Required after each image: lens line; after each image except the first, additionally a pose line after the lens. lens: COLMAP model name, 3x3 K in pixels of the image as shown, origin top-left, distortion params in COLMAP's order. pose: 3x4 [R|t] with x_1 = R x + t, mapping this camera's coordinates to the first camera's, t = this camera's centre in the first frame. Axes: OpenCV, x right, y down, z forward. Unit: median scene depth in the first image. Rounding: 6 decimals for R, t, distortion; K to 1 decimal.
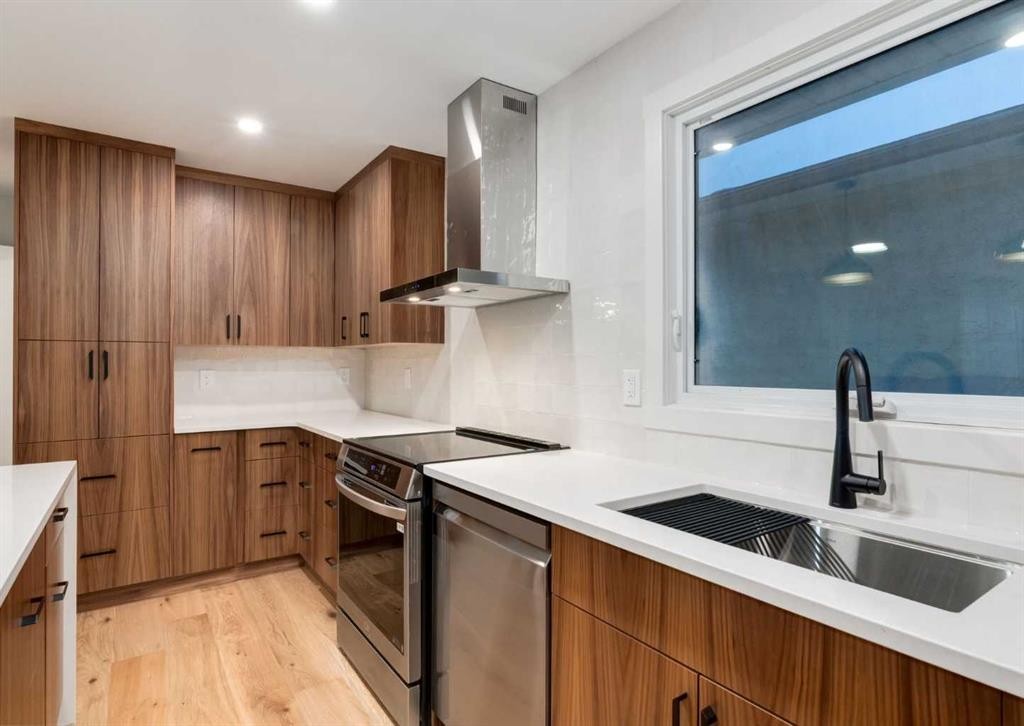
lens RADIAL K [[544.3, 0, 510.2], [0, 544.3, 357.5], [0, 0, 1]] dist [-0.000973, 0.001446]
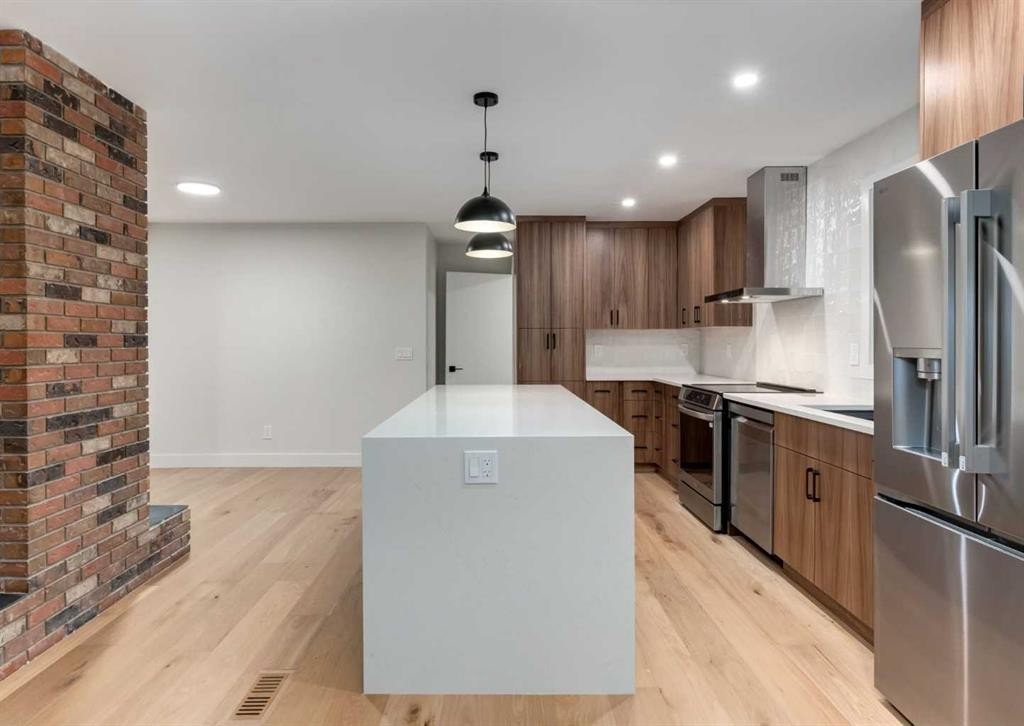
lens RADIAL K [[601.2, 0, 506.1], [0, 601.2, 344.0], [0, 0, 1]] dist [0.000220, 0.000885]
pose [[0.830295, 0.002452, -0.557319, 0.261462], [0.006638, 0.999876, 0.014288, -0.006955], [0.557284, -0.015563, 0.830176, -0.801162]]
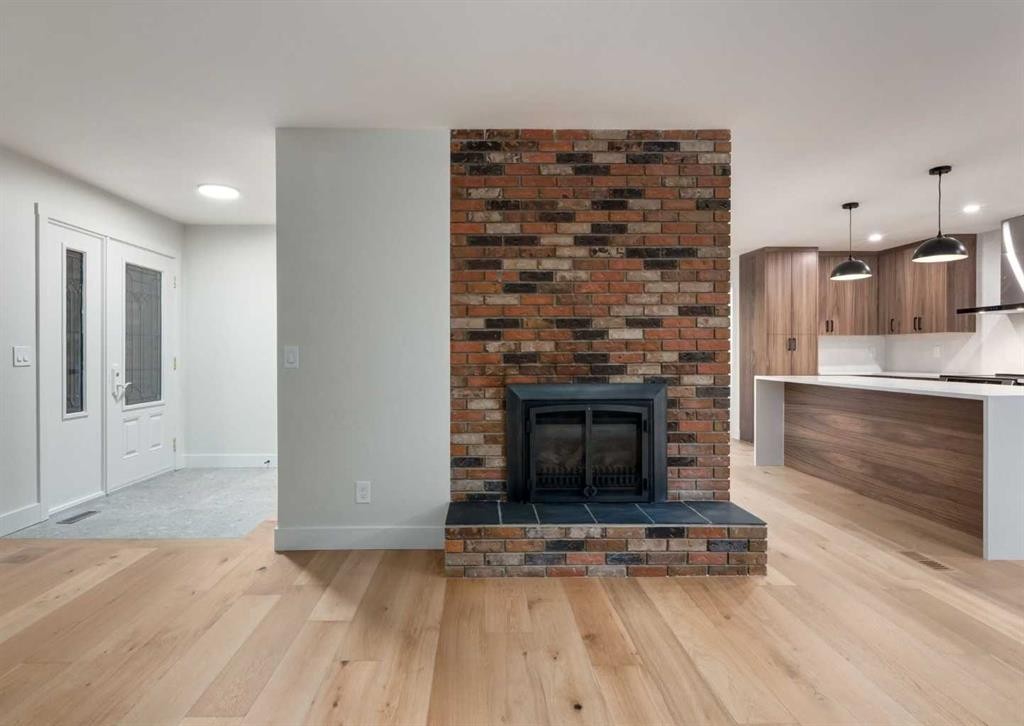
lens RADIAL K [[544.3, 0, 489.7], [0, 544.3, 355.5], [0, 0, 1]] dist [-0.000973, 0.001446]
pose [[0.837800, 0.003361, -0.545967, -0.580340], [0.005283, 0.999884, 0.014263, 0.022653], [0.545952, -0.014834, 0.837685, -1.744293]]
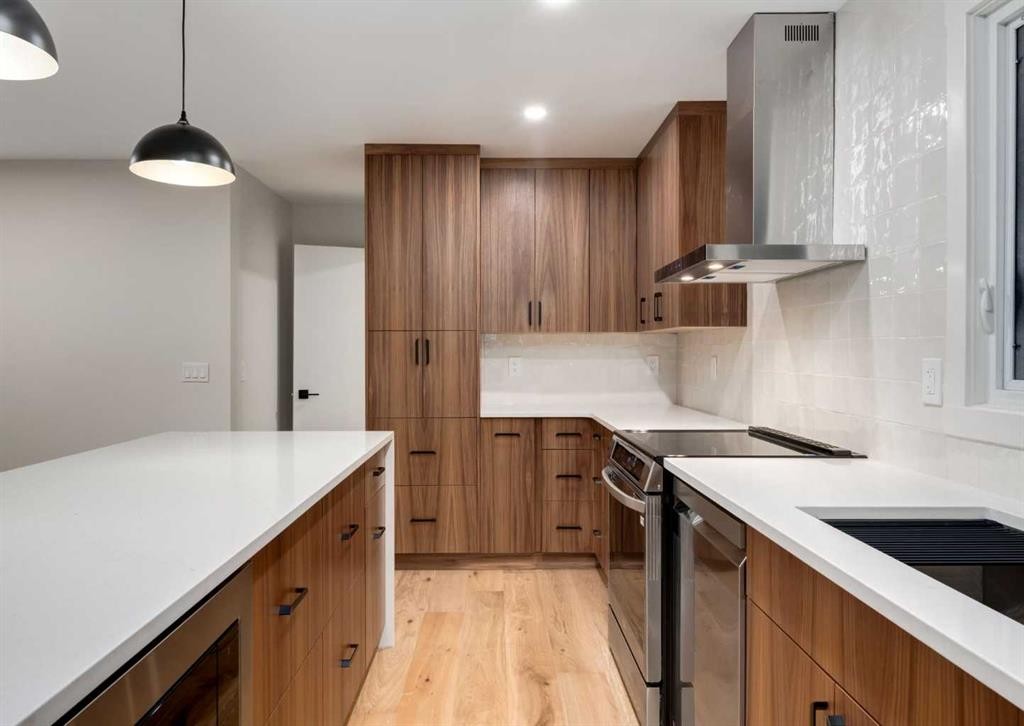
lens RADIAL K [[707.4, 0, 510.3], [0, 707.4, 352.4], [0, 0, 1]] dist [0.001385, -0.001707]
pose [[0.833942, 0.000878, -0.551851, 0.200263], [0.006214, 0.999920, 0.010982, -0.000080], [0.551816, -0.012587, 0.833871, -0.113622]]
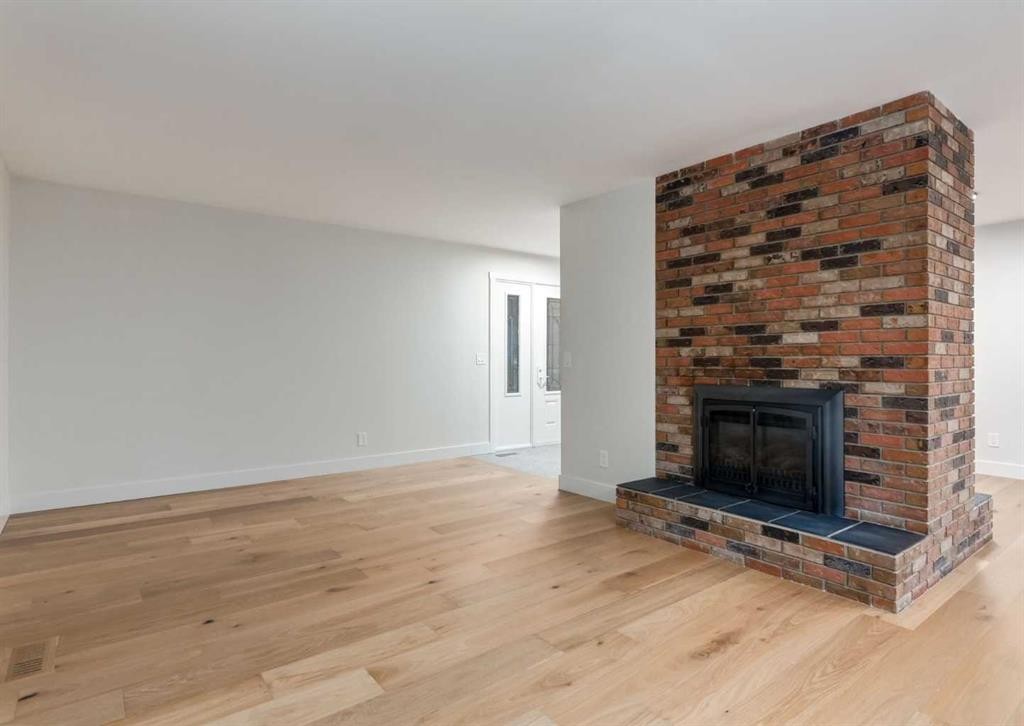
lens RADIAL K [[557.6, 0, 514.8], [0, 557.6, 357.5], [0, 0, 1]] dist [0.003822, -0.000604]
pose [[0.065810, 0.002555, -0.997829, 0.172072], [0.010604, 0.999938, 0.003260, 0.025305], [0.997776, -0.010796, 0.065779, -1.282494]]
